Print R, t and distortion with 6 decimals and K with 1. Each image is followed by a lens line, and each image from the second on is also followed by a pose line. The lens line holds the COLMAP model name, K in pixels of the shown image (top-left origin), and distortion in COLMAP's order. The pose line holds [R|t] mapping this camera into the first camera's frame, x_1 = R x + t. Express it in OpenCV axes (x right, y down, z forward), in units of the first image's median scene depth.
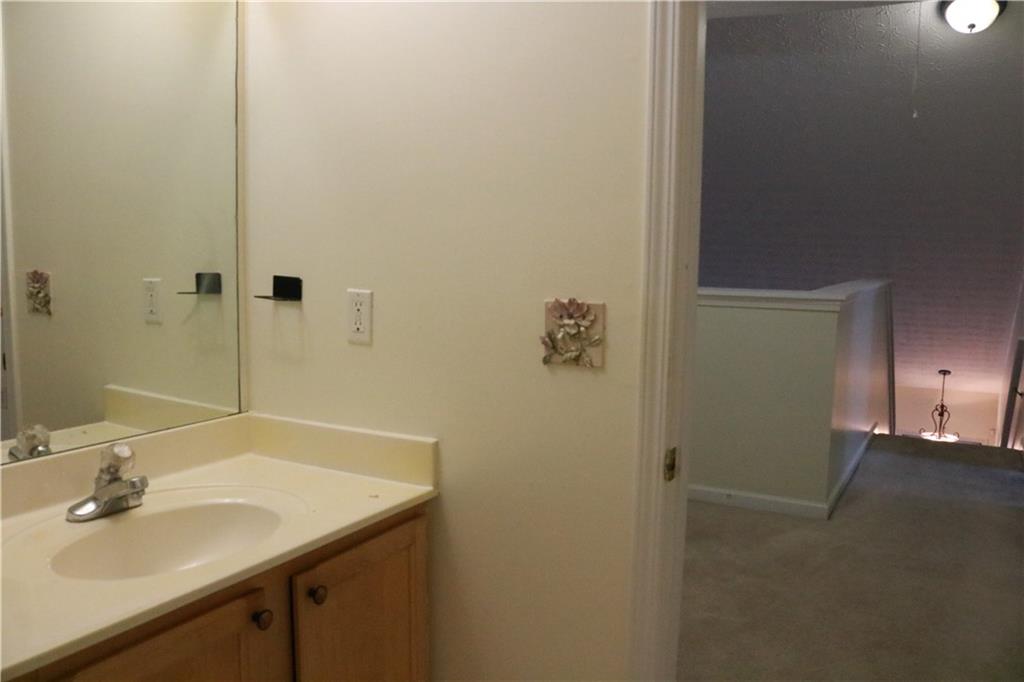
lens RADIAL K [[848.2, 0, 512.4], [0, 848.2, 345.7], [0, 0, 1]] dist [-0.159944, 0.134644]
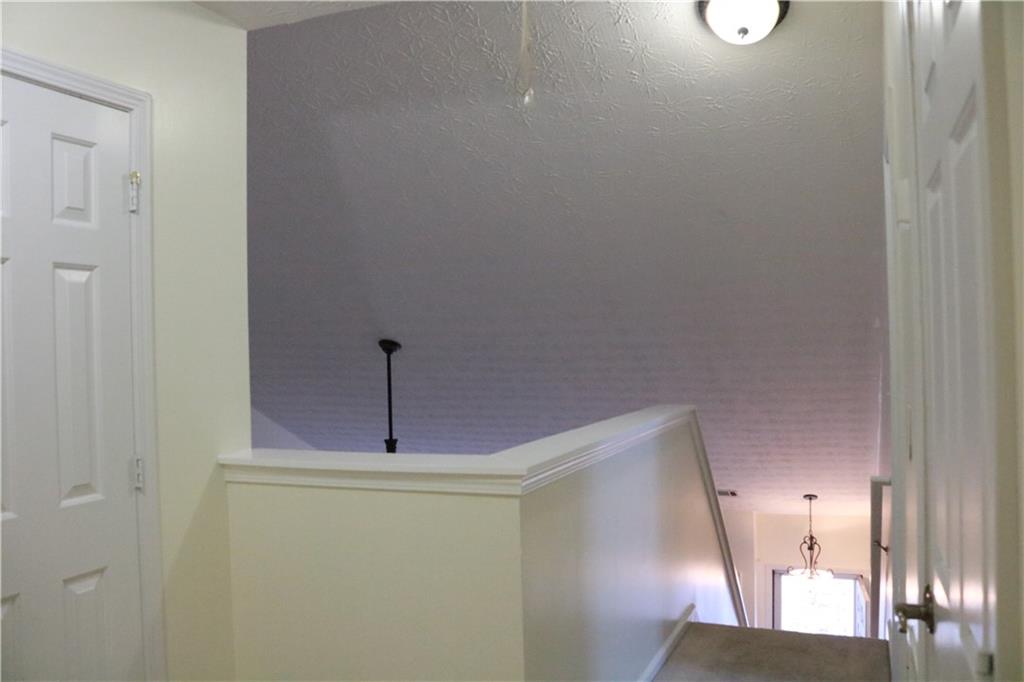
lens RADIAL K [[848.2, 0, 512.4], [0, 848.2, 345.7], [0, 0, 1]] dist [-0.159944, 0.134644]
pose [[0.992790, -0.038733, 0.113434, 0.158396], [0.053175, 0.990450, -0.127203, -0.033044], [-0.107424, 0.132318, 0.985369, 0.209266]]
